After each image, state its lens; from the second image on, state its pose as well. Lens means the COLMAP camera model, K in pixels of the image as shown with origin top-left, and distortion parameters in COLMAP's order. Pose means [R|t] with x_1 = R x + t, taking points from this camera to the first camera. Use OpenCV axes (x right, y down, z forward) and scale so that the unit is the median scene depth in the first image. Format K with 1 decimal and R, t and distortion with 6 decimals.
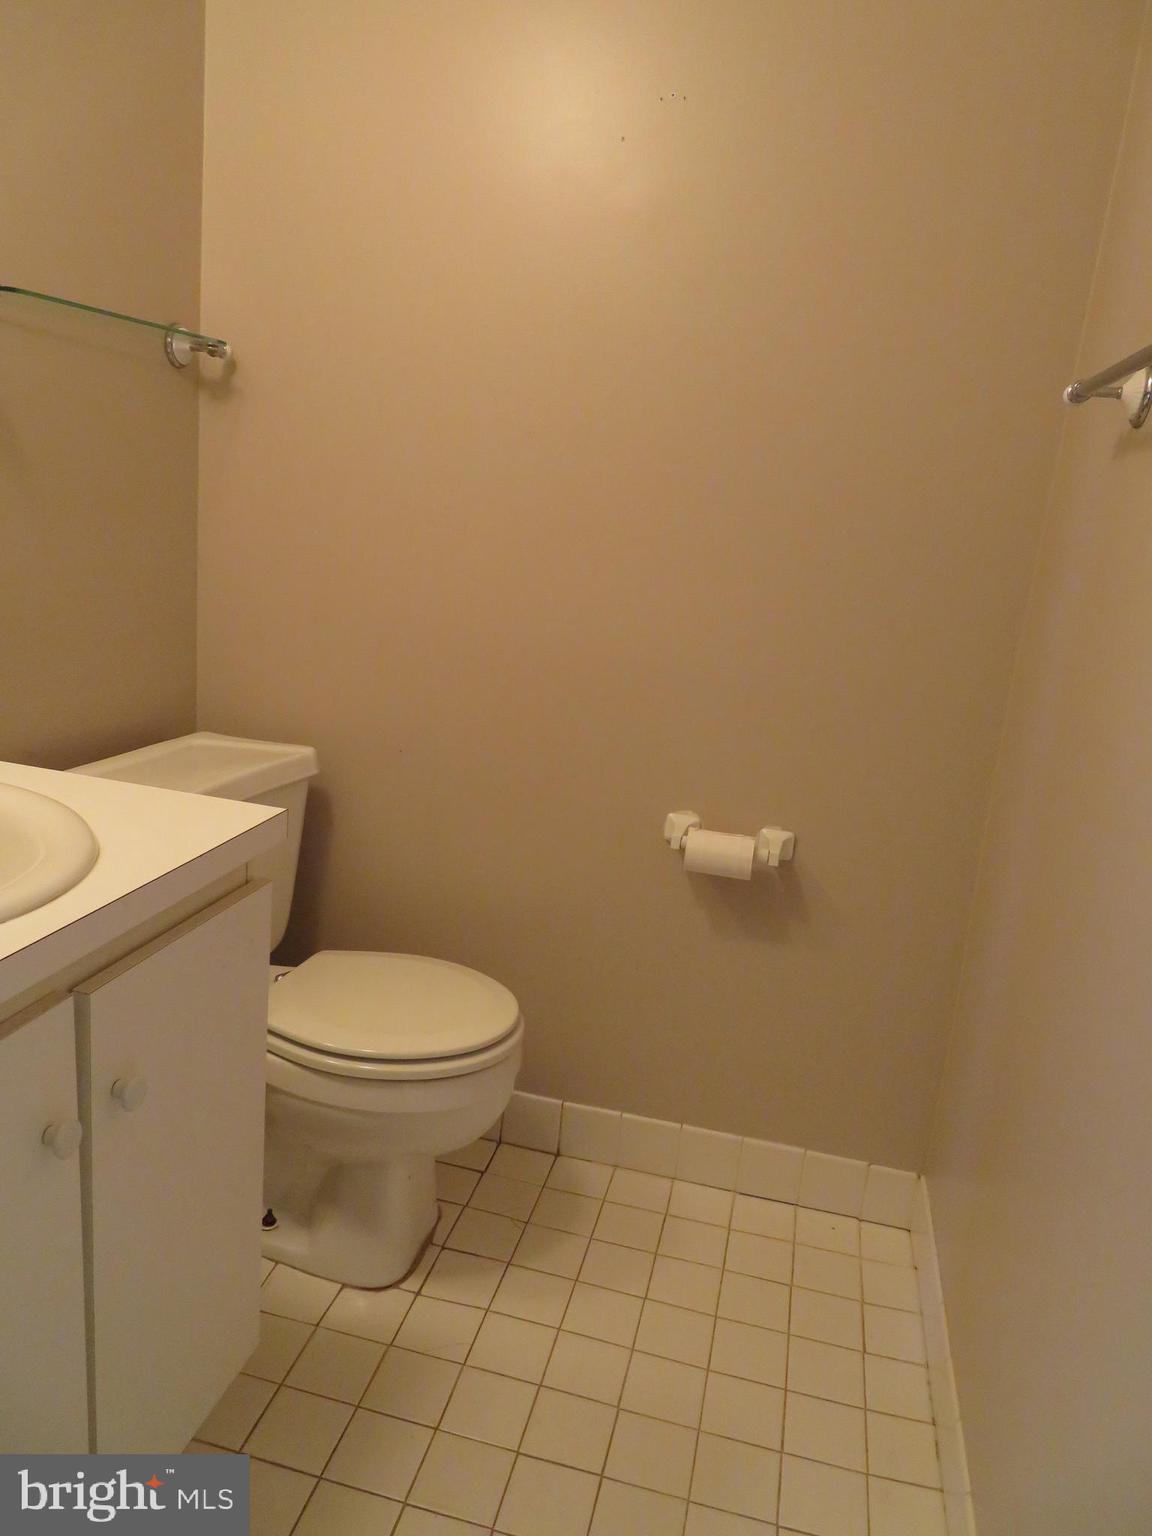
lens RADIAL K [[1075.2, 0, 573.5], [0, 1075.2, 765.7], [0, 0, 1]] dist [-0.023780, 0.010782]
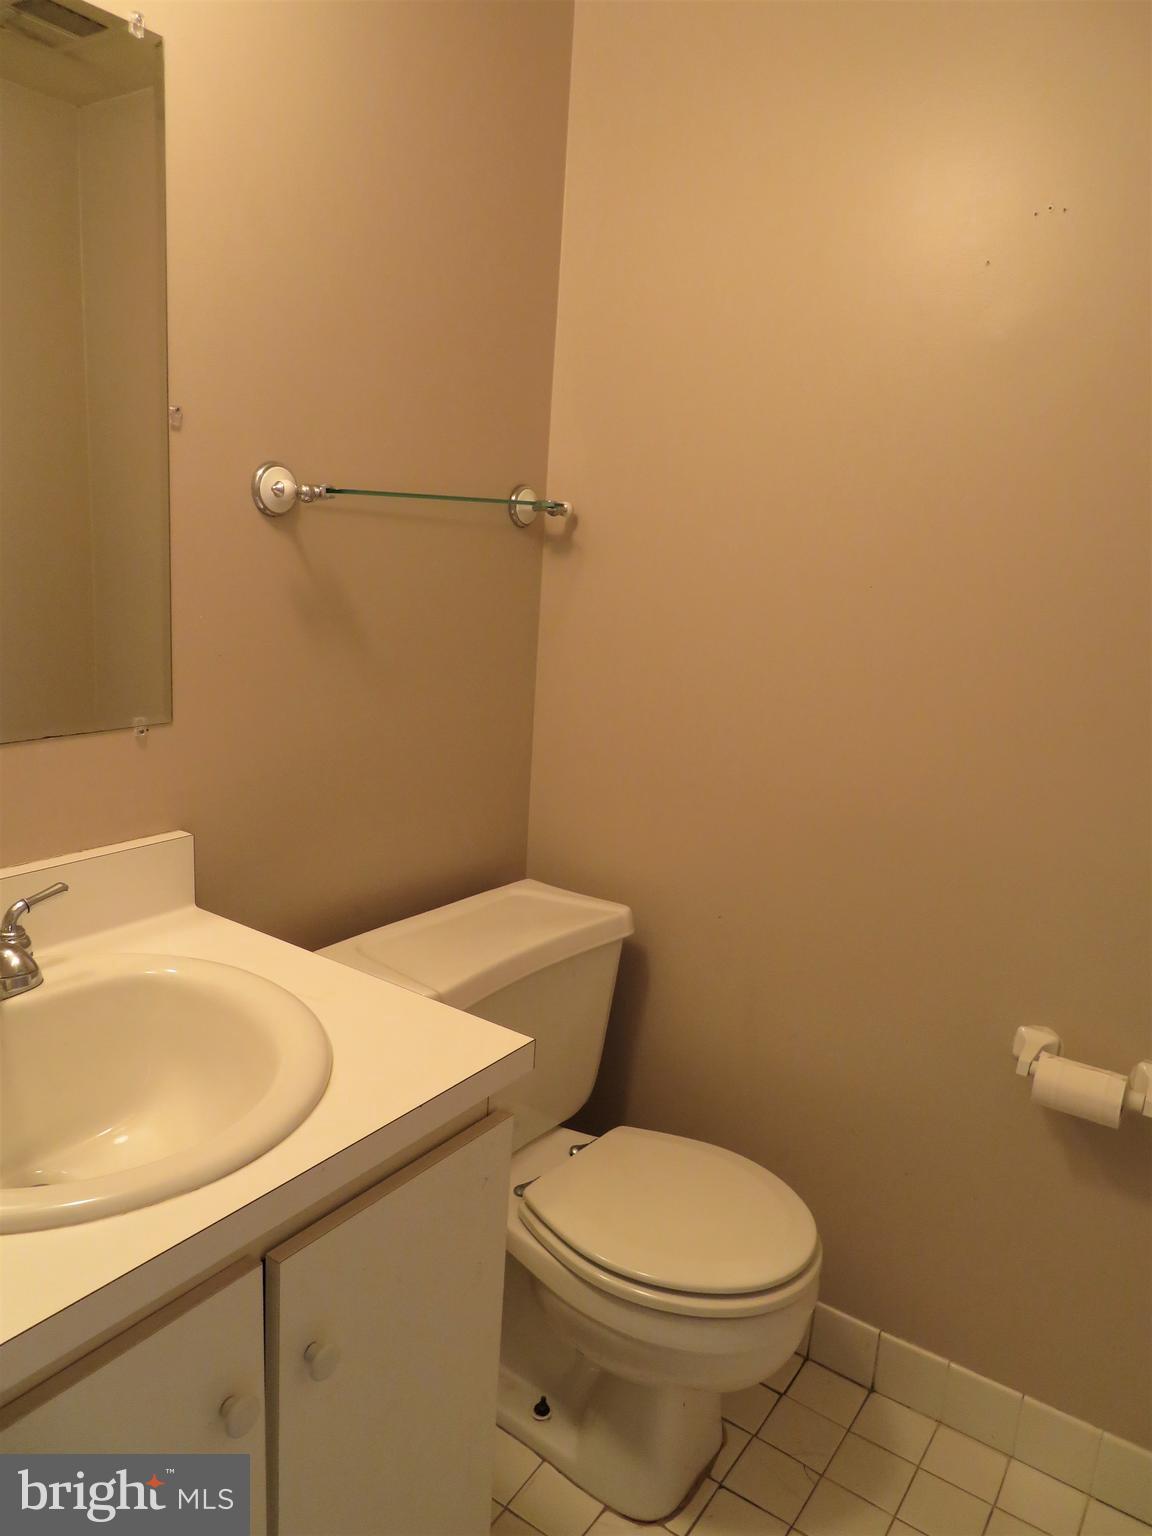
lens RADIAL K [[1075.2, 0, 577.6], [0, 1075.2, 769.1], [0, 0, 1]] dist [-0.023780, 0.010782]
pose [[0.930893, 0.044136, -0.362617, 0.063244], [-0.065004, 0.996845, -0.045544, -0.099944], [0.359463, 0.065969, 0.930825, 0.079485]]
